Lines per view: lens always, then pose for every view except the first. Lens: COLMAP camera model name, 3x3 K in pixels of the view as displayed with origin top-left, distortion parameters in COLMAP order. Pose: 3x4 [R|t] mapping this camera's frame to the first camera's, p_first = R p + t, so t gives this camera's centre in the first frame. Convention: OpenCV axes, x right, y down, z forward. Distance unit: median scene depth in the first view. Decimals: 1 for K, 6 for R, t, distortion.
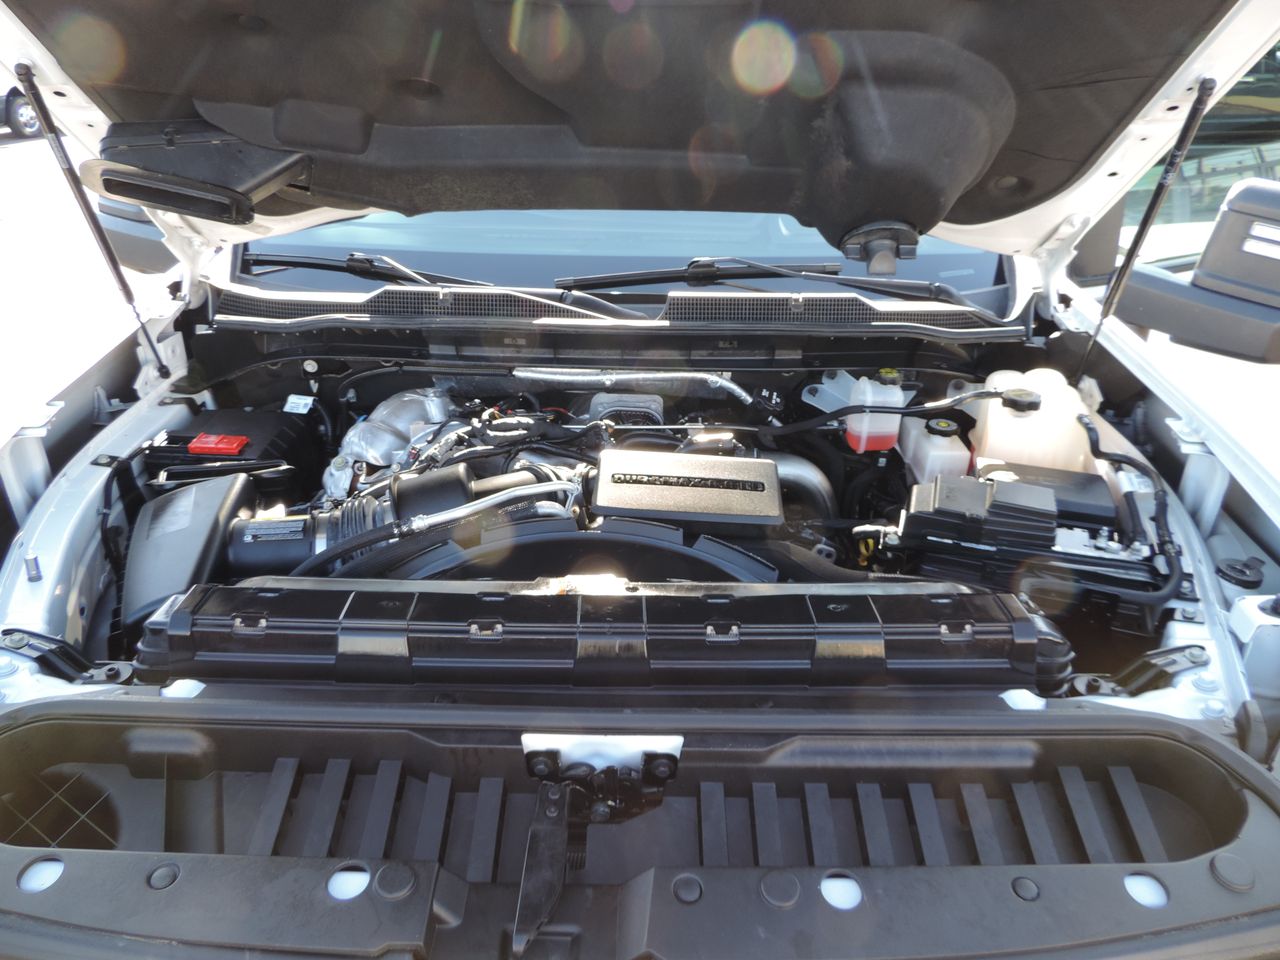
lens RADIAL K [[910.6, 0, 640.3], [0, 910.6, 534.7], [0, 0, 1]] dist [-0.023001, -0.007003]
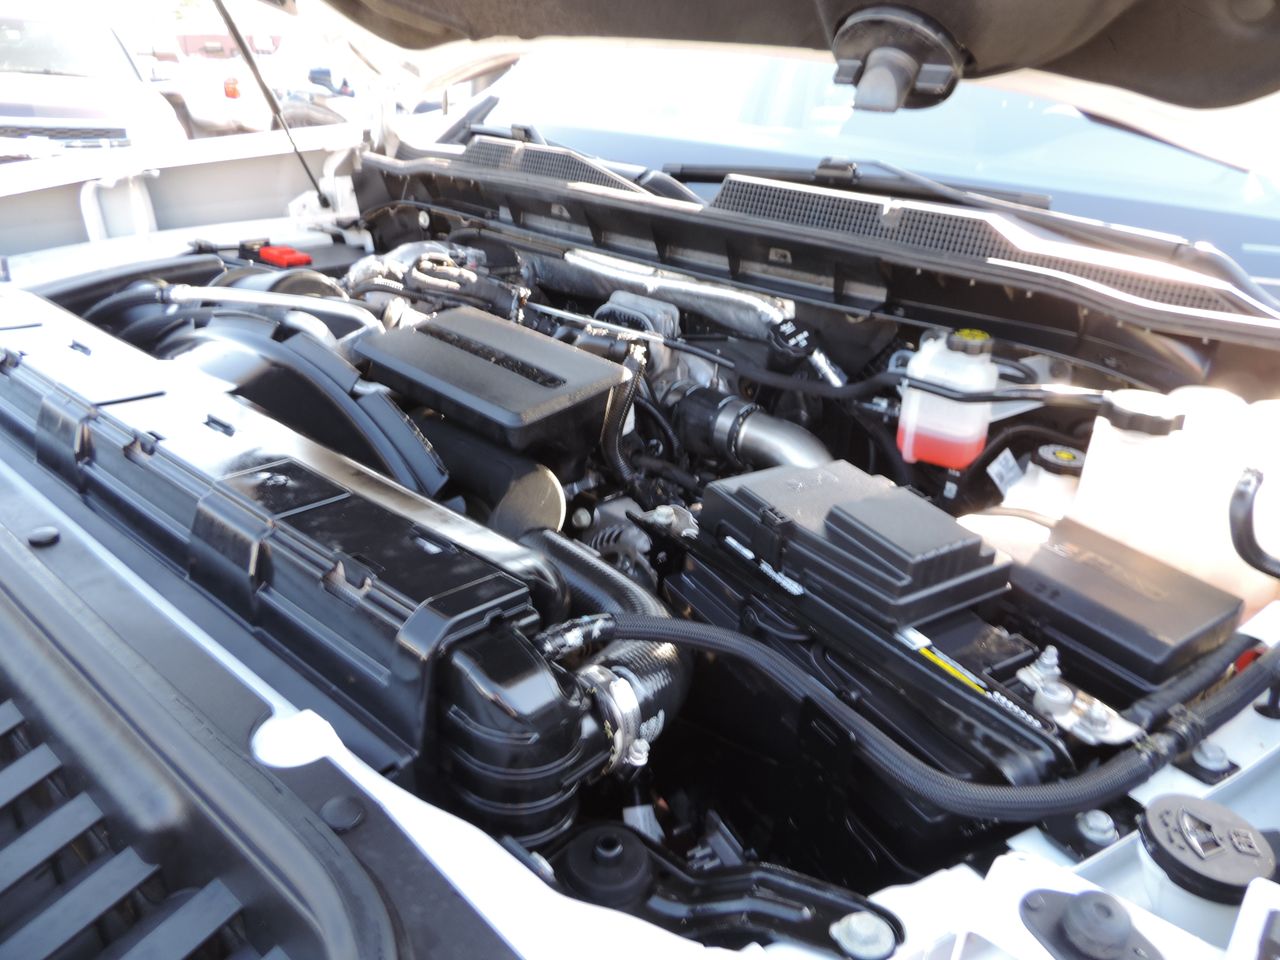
lens RADIAL K [[910.6, 0, 640.3], [0, 910.6, 534.7], [0, 0, 1]] dist [-0.023001, -0.007003]
pose [[0.756498, 0.329582, -0.564878, 0.473176], [-0.369029, 0.928210, 0.047357, -0.004428], [0.539933, 0.172631, 0.823815, 0.402166]]
